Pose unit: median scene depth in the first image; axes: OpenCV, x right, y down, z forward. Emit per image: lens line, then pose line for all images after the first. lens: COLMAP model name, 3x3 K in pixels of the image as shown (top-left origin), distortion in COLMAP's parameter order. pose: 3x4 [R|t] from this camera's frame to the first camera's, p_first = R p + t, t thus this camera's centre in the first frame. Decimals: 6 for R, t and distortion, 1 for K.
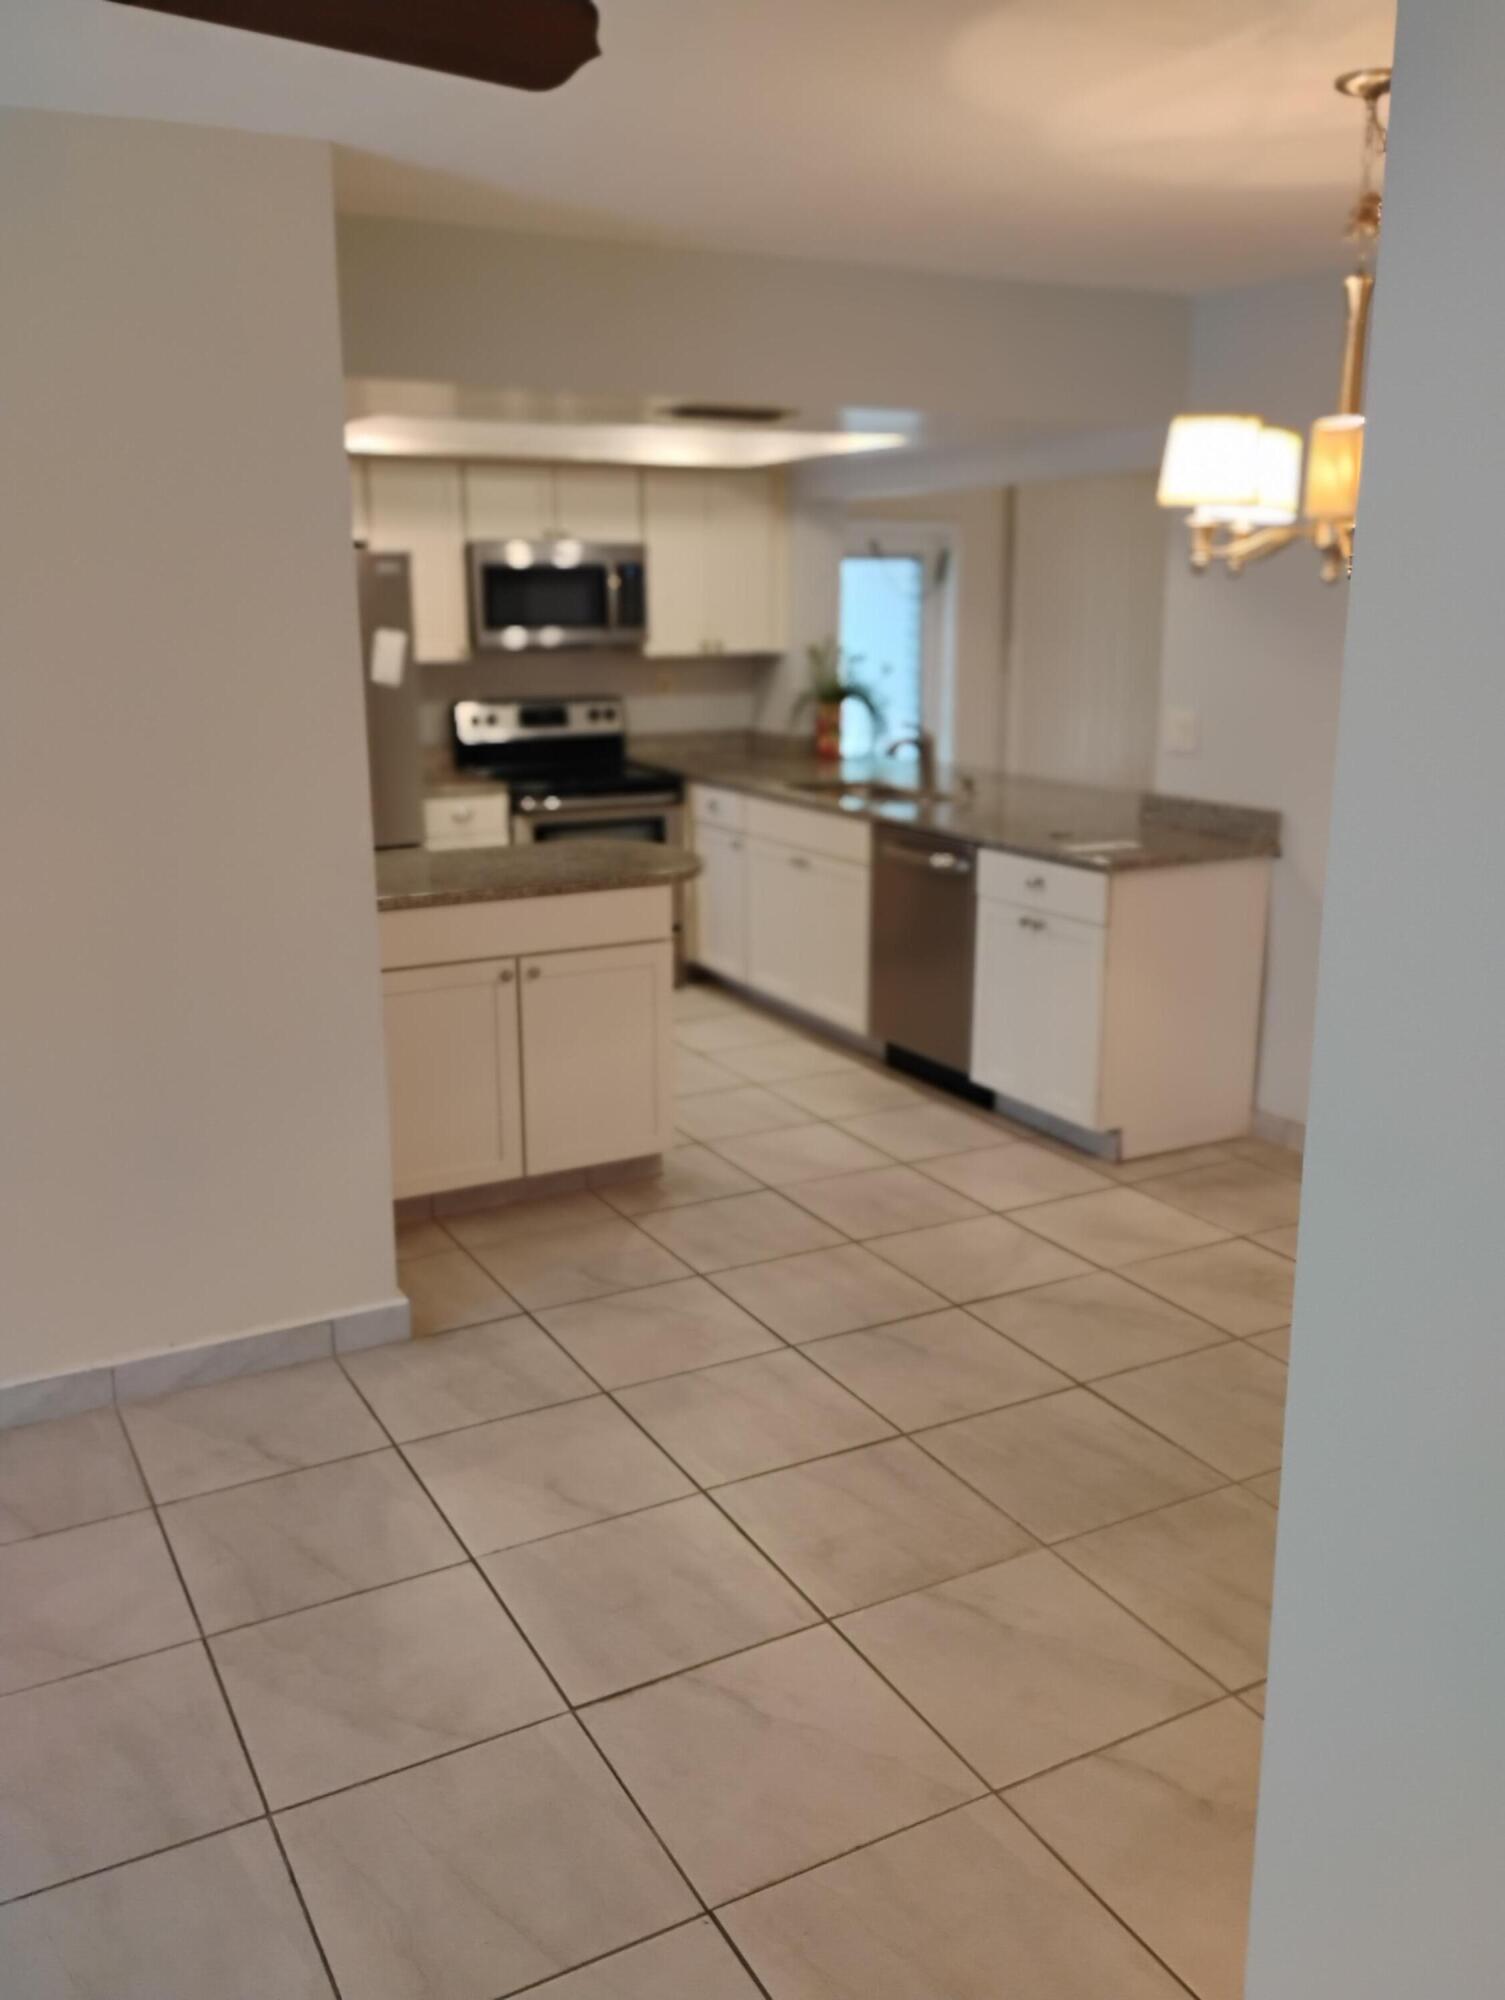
lens RADIAL K [[1690.4, 0, 755.9], [0, 1690.4, 1000.0], [0, 0, 1]] dist [0.053209, -0.056919]
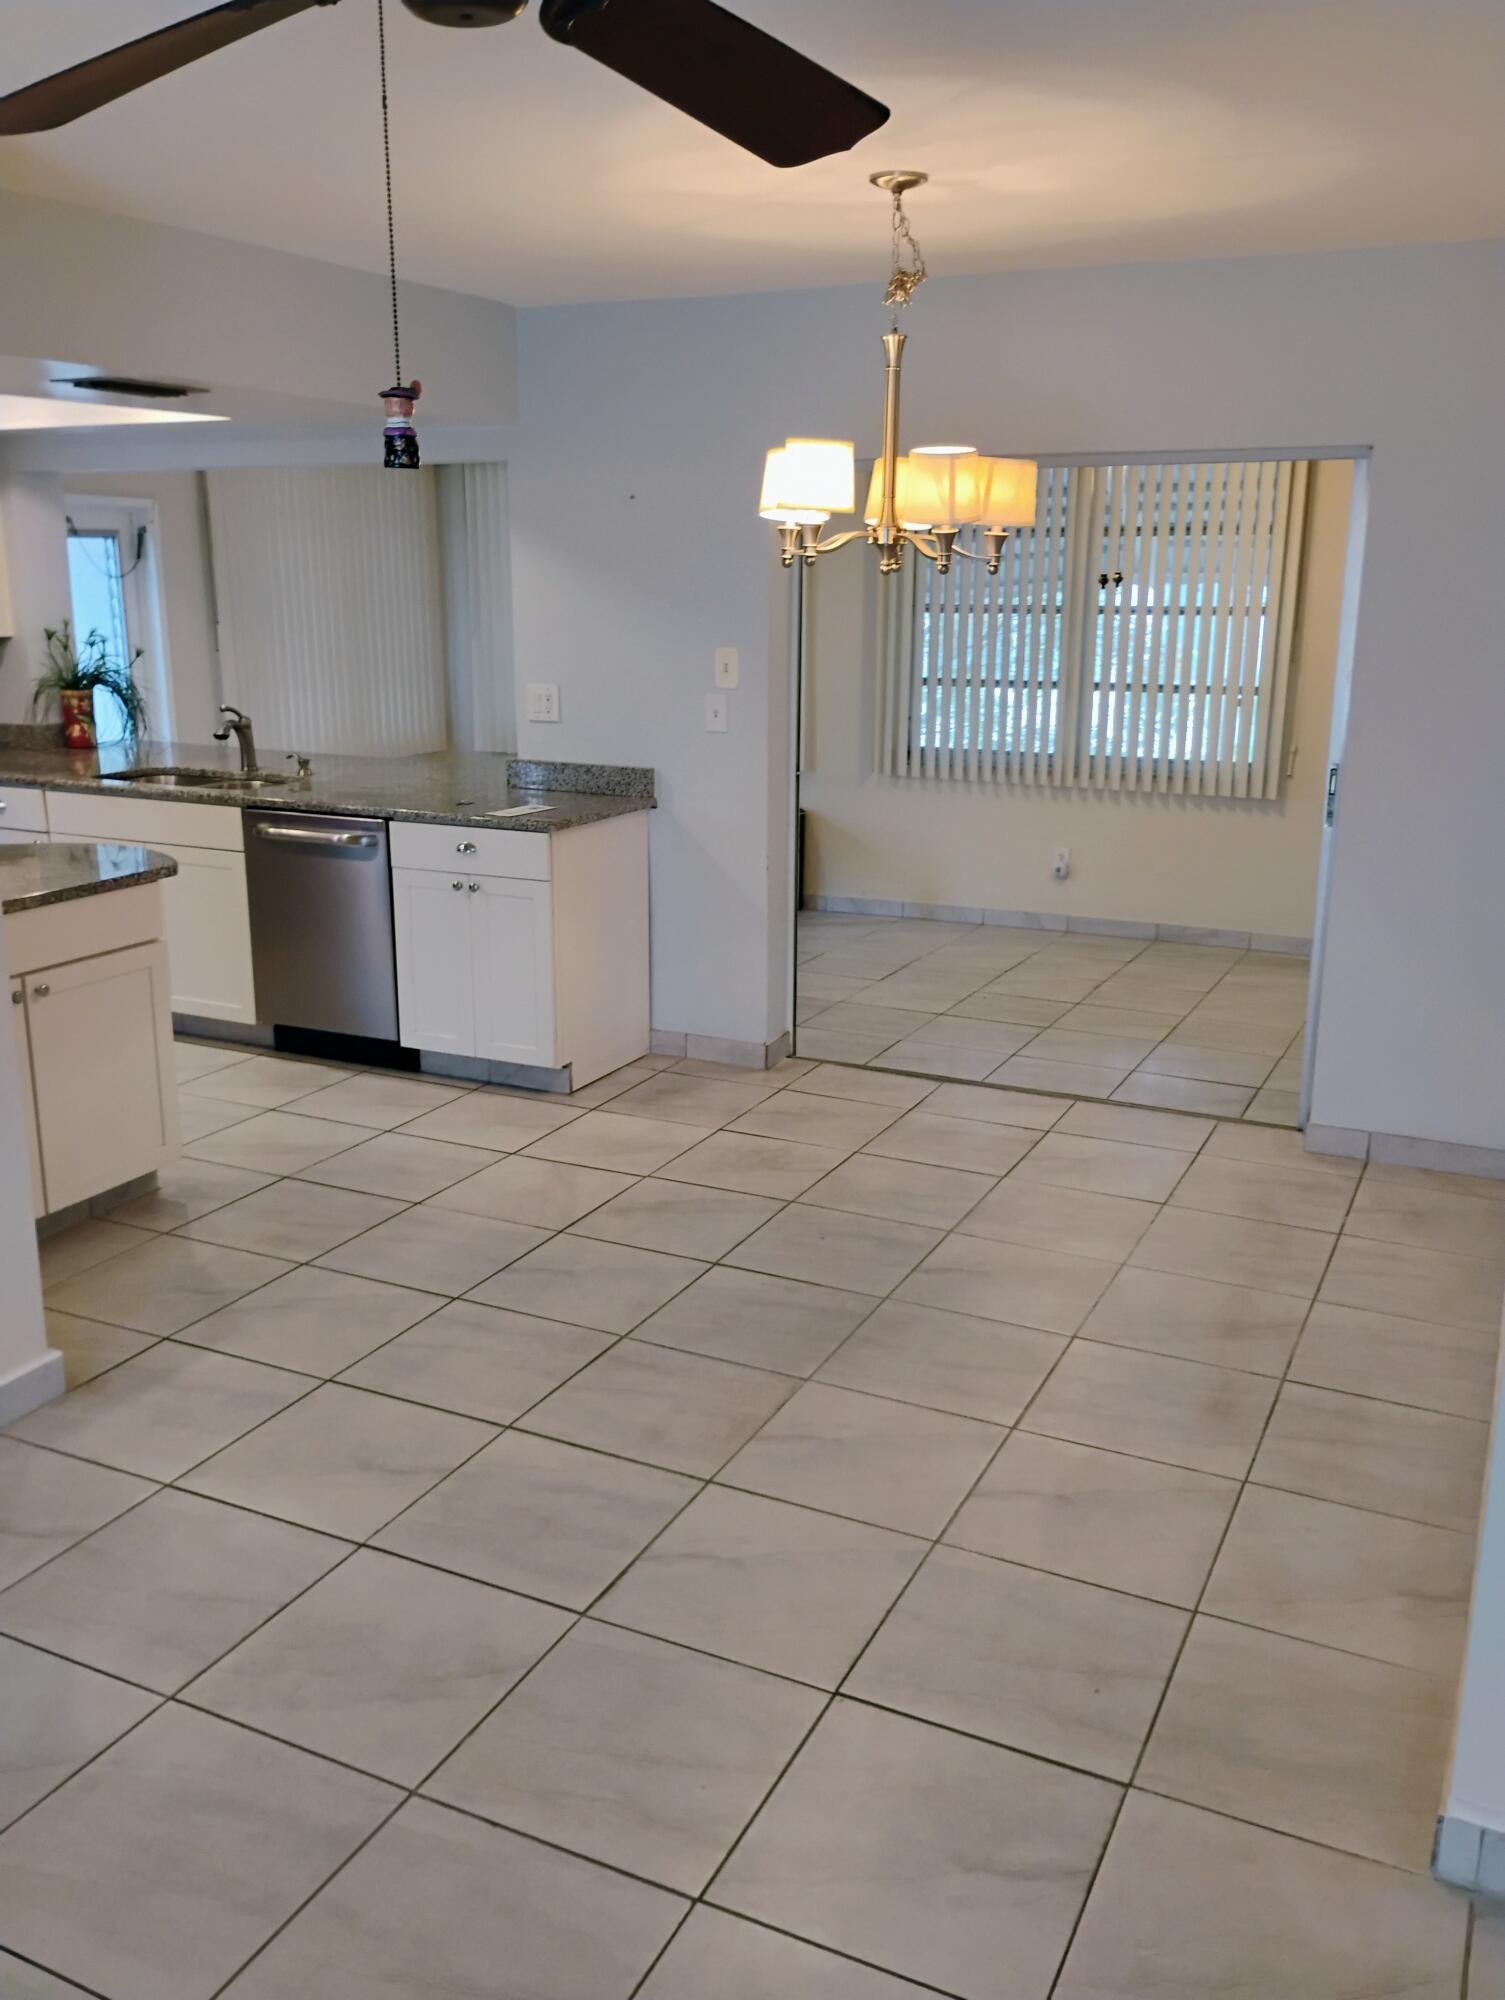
lens RADIAL K [[1690.4, 0, 773.8], [0, 1690.4, 1000.6], [0, 0, 1]] dist [0.053209, -0.056919]
pose [[0.811232, -0.142520, 0.567090, -0.274004], [0.134826, 0.989299, 0.055758, -0.007304], [-0.568969, 0.031226, 0.821766, 0.012717]]
